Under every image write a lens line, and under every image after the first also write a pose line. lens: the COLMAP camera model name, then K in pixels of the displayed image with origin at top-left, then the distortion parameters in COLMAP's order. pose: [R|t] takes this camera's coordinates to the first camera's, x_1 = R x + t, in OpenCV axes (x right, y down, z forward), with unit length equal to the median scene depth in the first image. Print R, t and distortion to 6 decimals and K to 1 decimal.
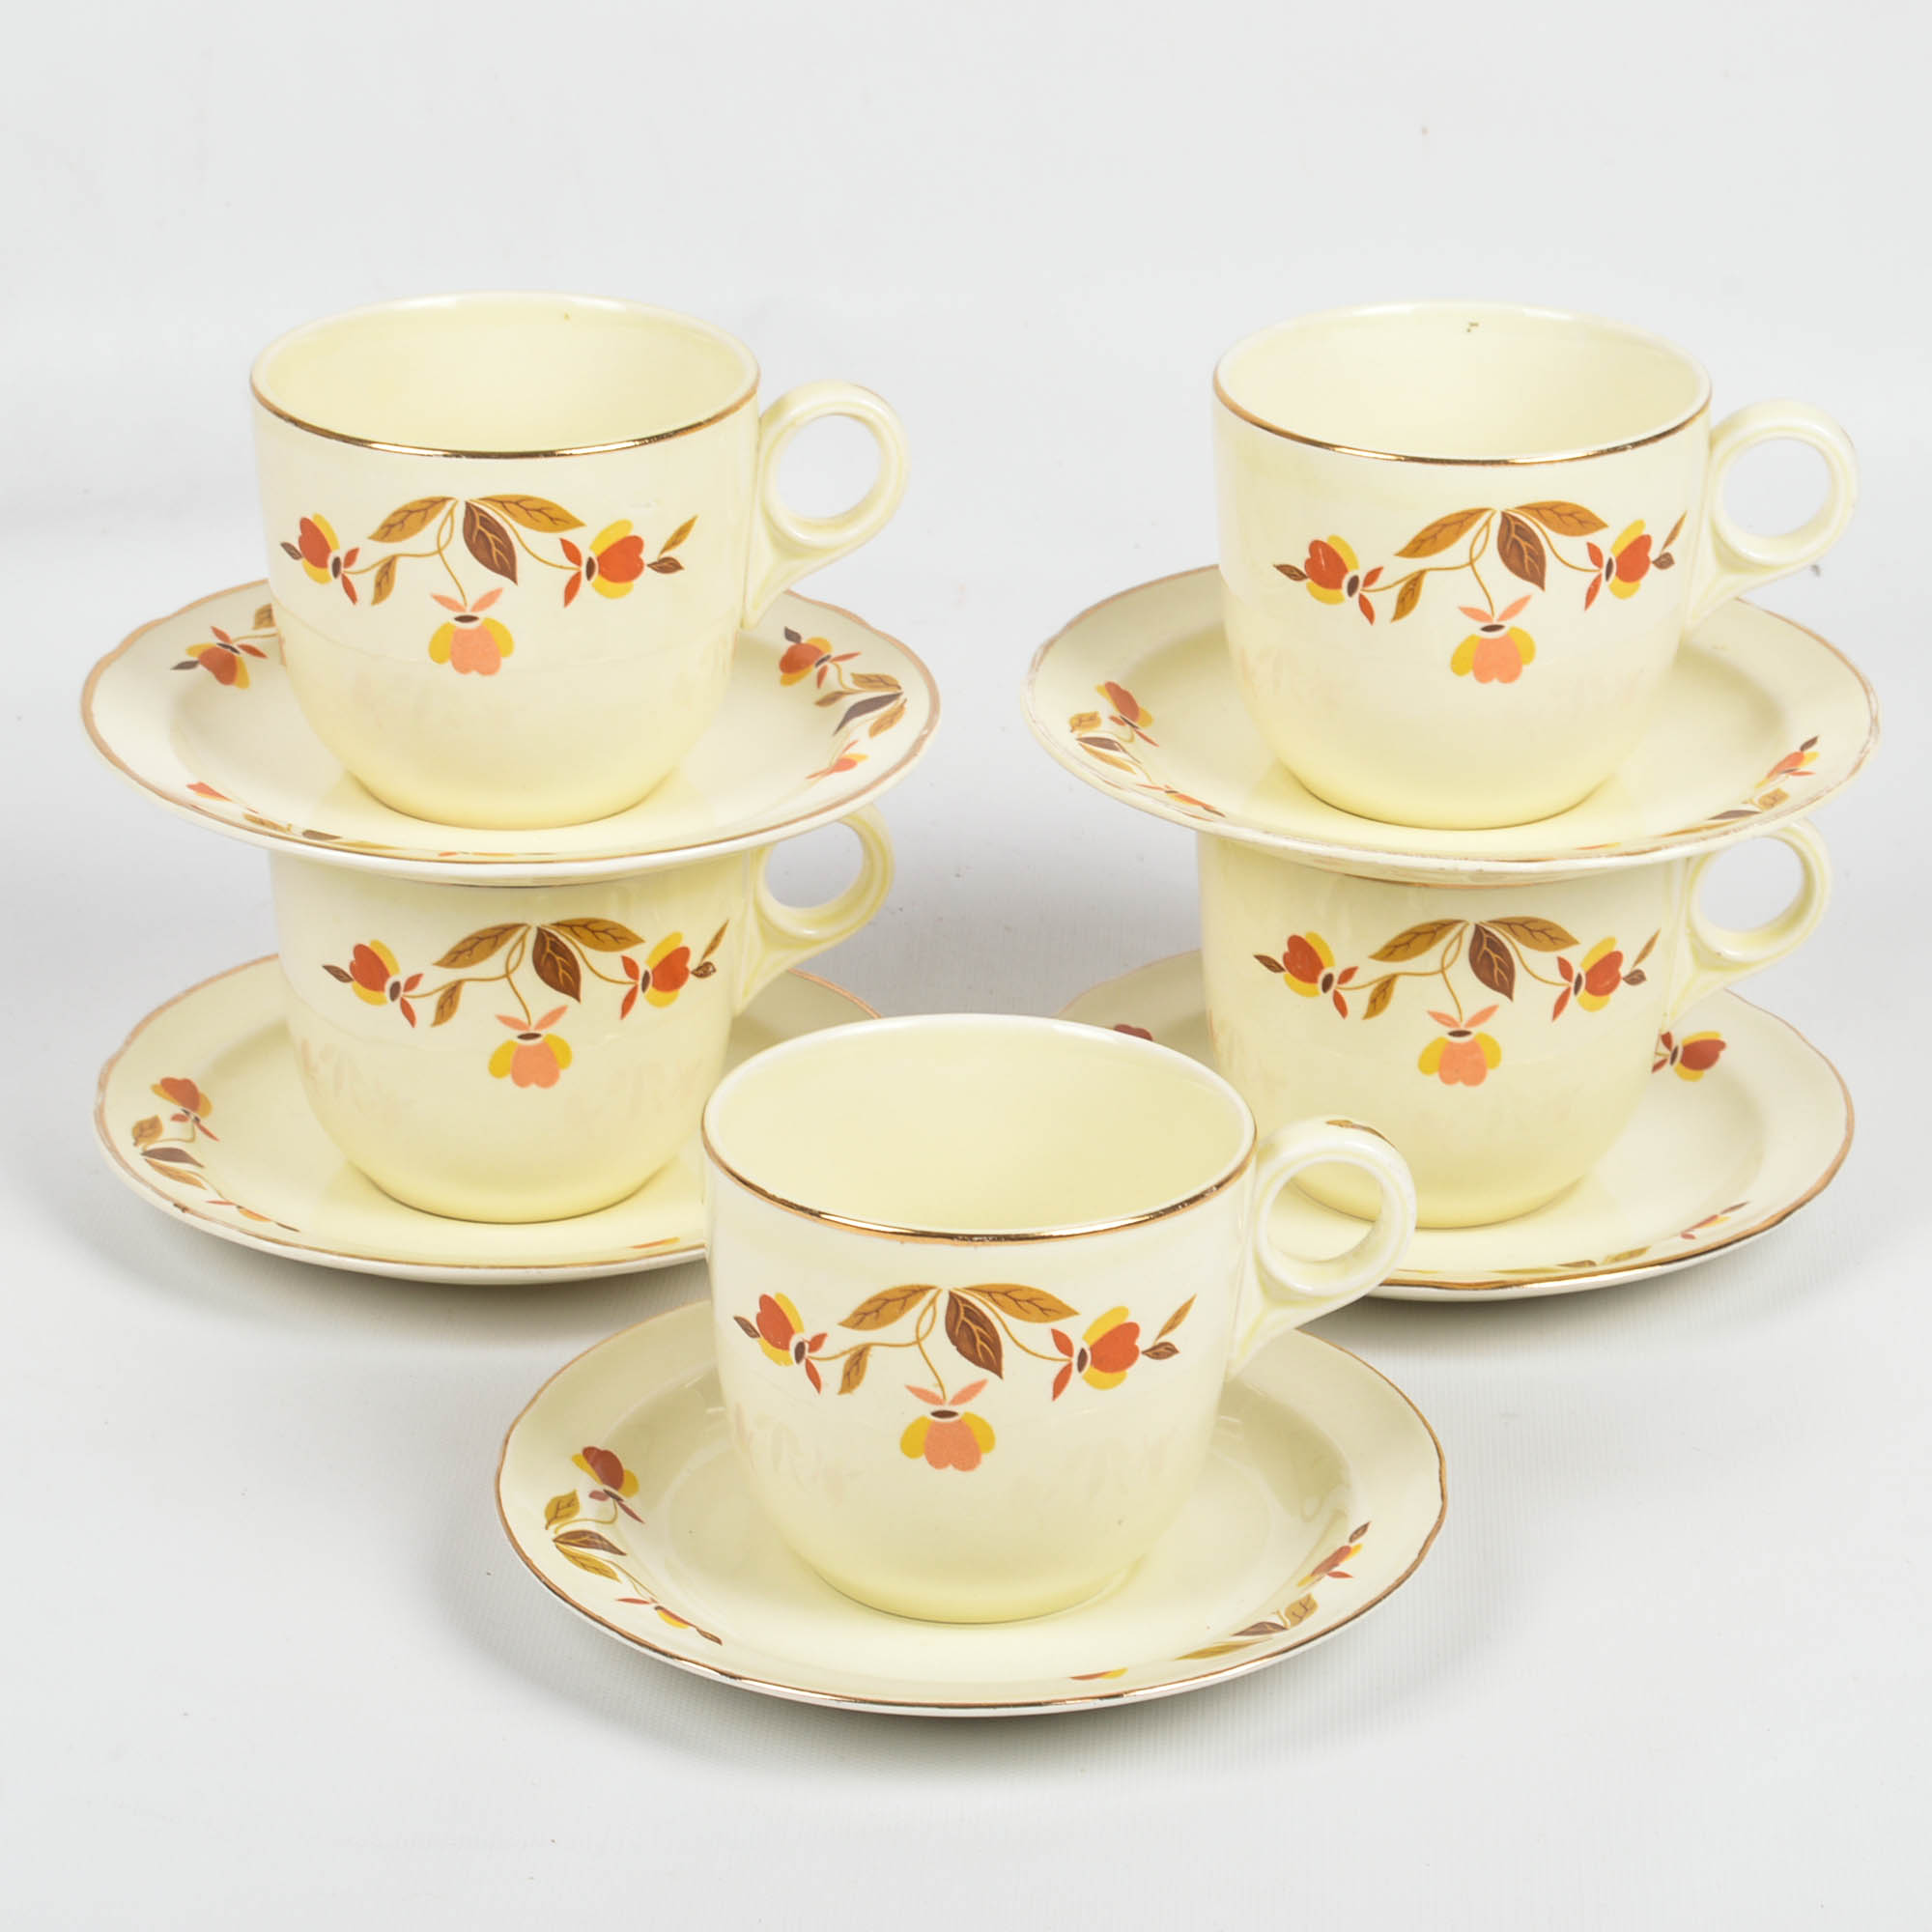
lens RADIAL K [[6117.7, 0, 966.0], [0, 6117.7, 966.0], [0, 0, 1]] dist [0.002025, 0.026551]
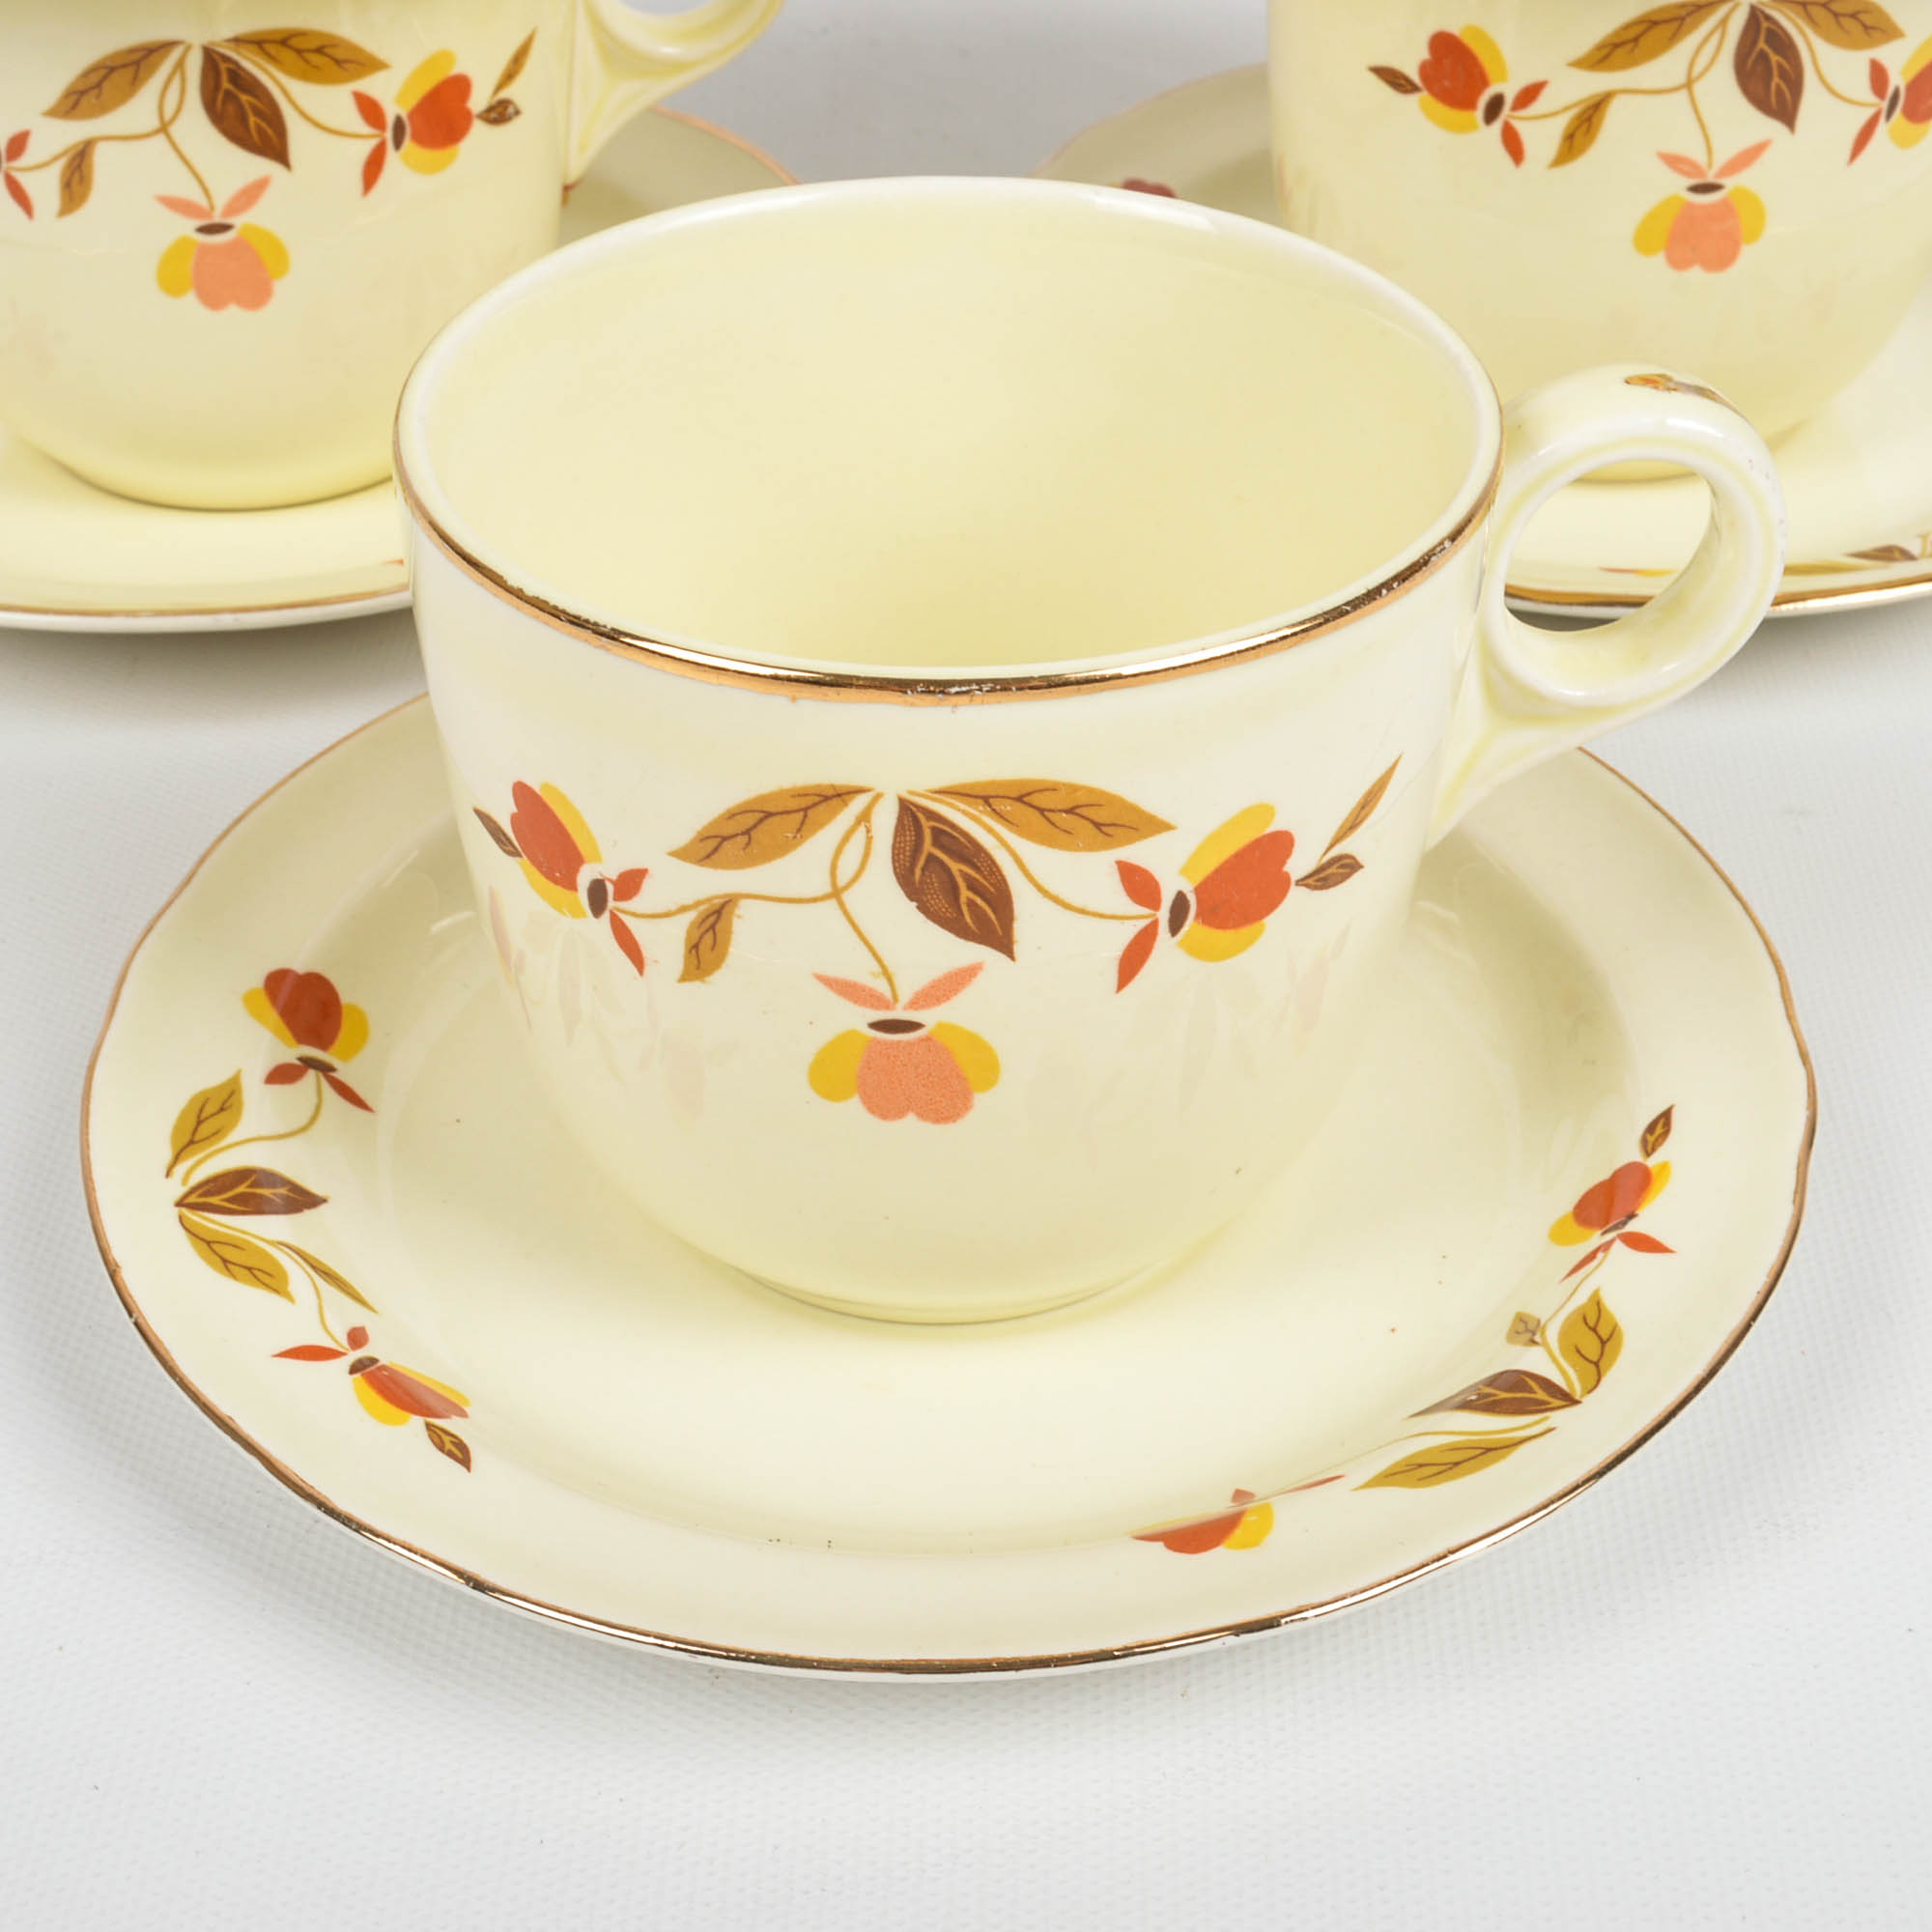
lens RADIAL K [[3316.2, 0, 948.6], [0, 3316.2, 965.6], [0, 0, 1]] dist [-0.040891, -0.052894]
pose [[0.999650, -0.025694, 0.006241, -0.000846], [0.023369, 0.968970, 0.246070, 0.003609], [-0.012369, -0.245839, 0.969232, 0.724976]]
